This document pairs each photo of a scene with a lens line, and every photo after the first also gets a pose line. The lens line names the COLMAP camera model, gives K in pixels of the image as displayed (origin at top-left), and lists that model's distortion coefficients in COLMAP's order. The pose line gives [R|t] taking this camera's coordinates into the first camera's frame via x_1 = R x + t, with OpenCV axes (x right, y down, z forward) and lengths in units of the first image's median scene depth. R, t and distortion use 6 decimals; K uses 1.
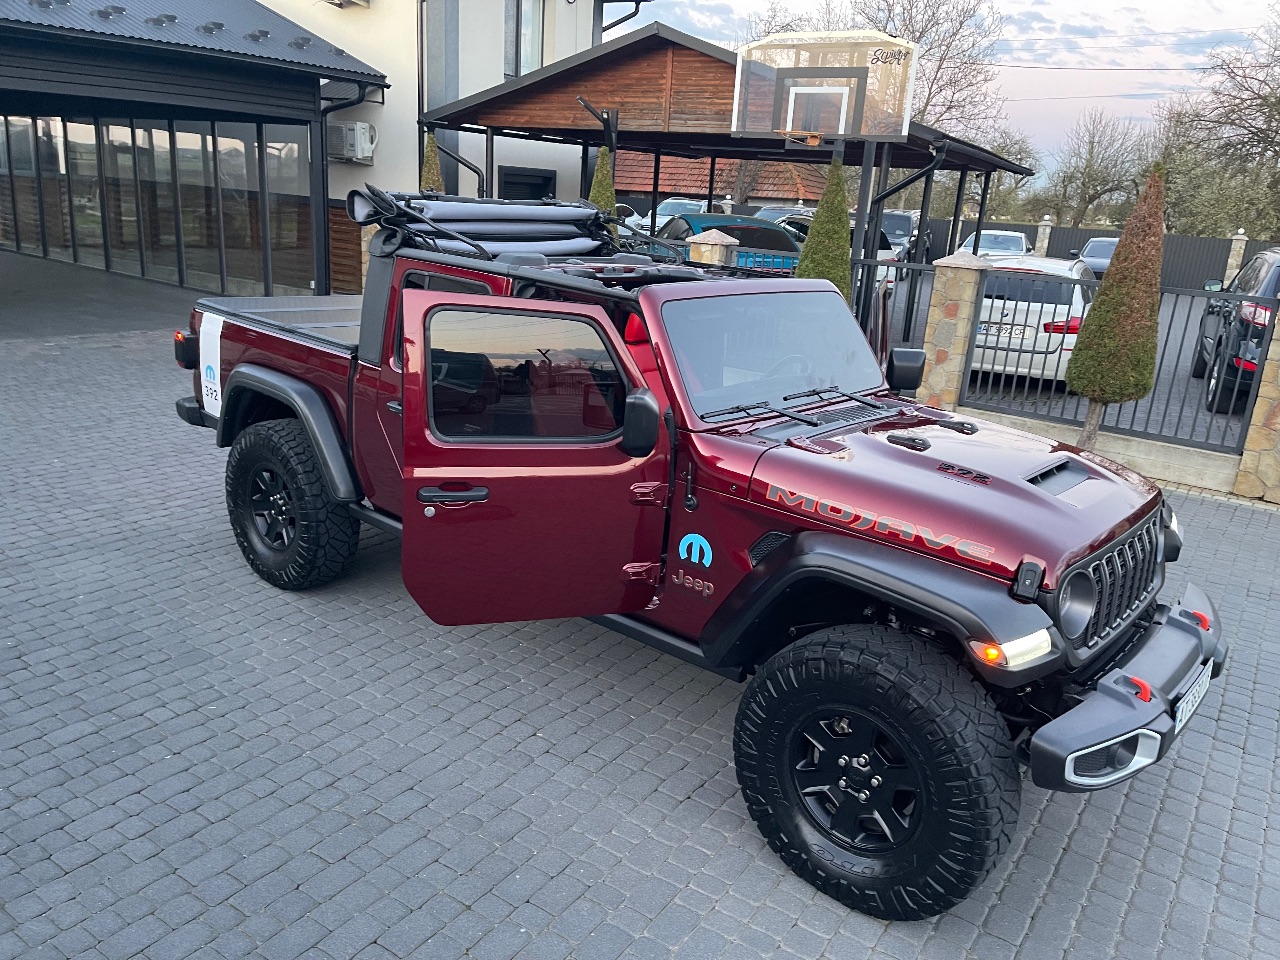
lens RADIAL K [[978.1, 0, 639.9], [0, 978.1, 491.0], [0, 0, 1]] dist [0.074105, -0.098357]
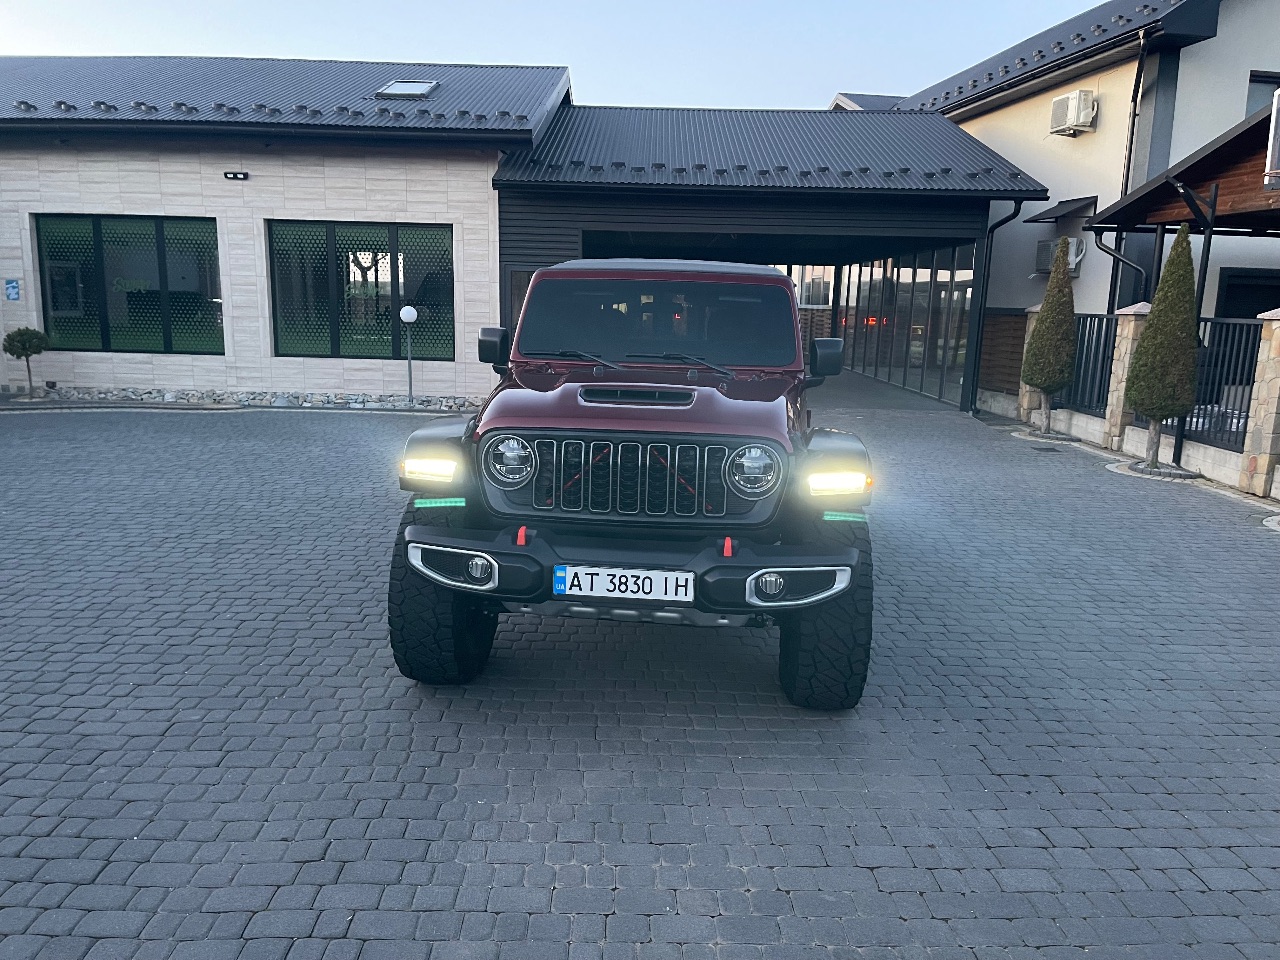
lens RADIAL K [[988.6, 0, 639.2], [0, 988.6, 474.2], [0, 0, 1]] dist [0.072644, -0.026541]
pose [[0.575790, 0.091842, -0.812423, 1.050300], [-0.233281, 0.970819, -0.055586, 0.107145], [0.783610, 0.221529, 0.580413, 0.256754]]
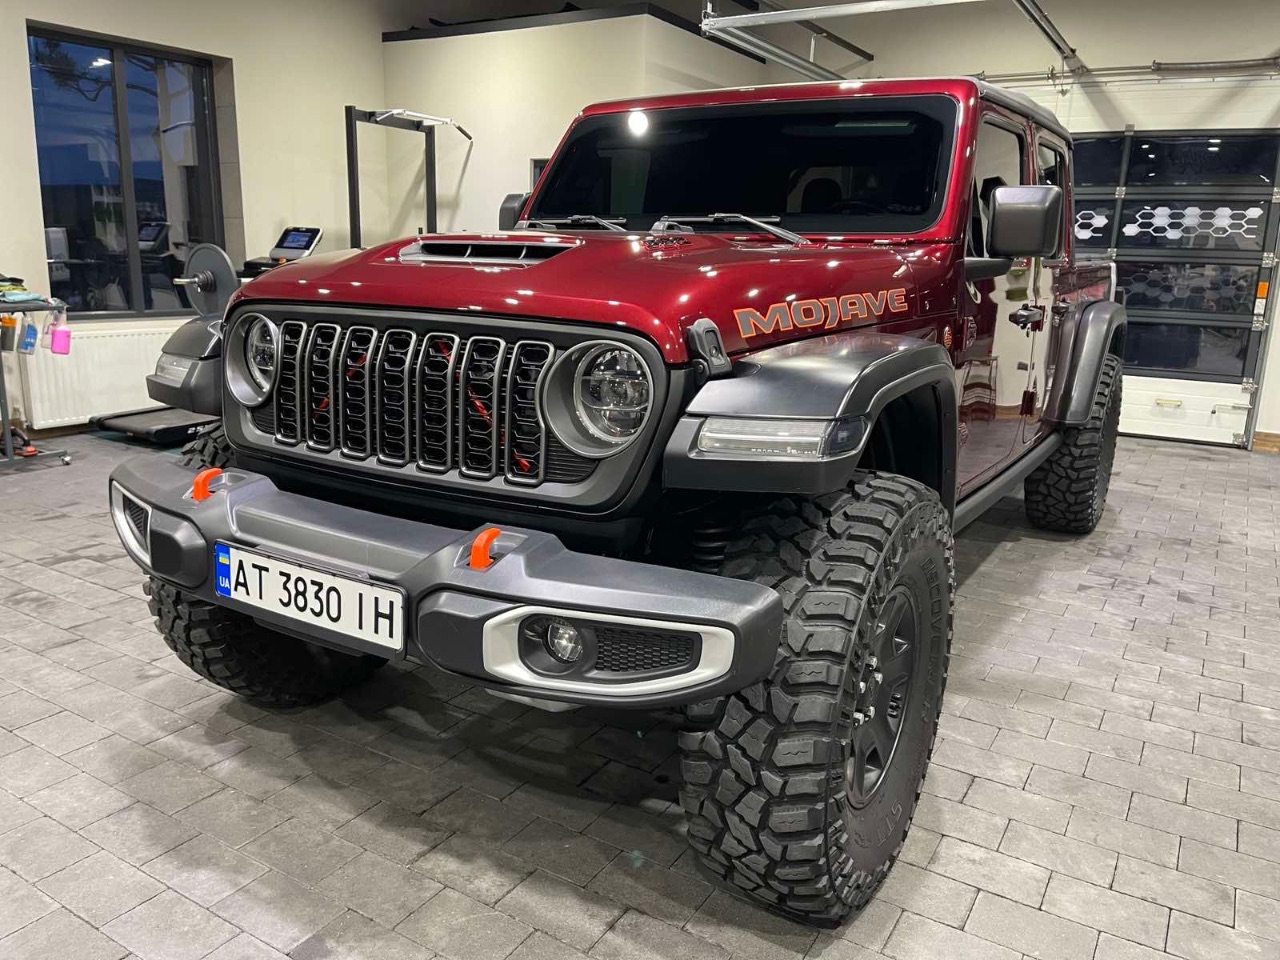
lens RADIAL K [[978.1, 0, 642.7], [0, 978.1, 480.7], [0, 0, 1]] dist [0.074105, -0.098357]
pose [[0.152901, 0.162856, -0.974730, 0.819618], [-0.308312, 0.944960, 0.109518, 0.018630], [0.938917, 0.283776, 0.194696, 0.765647]]
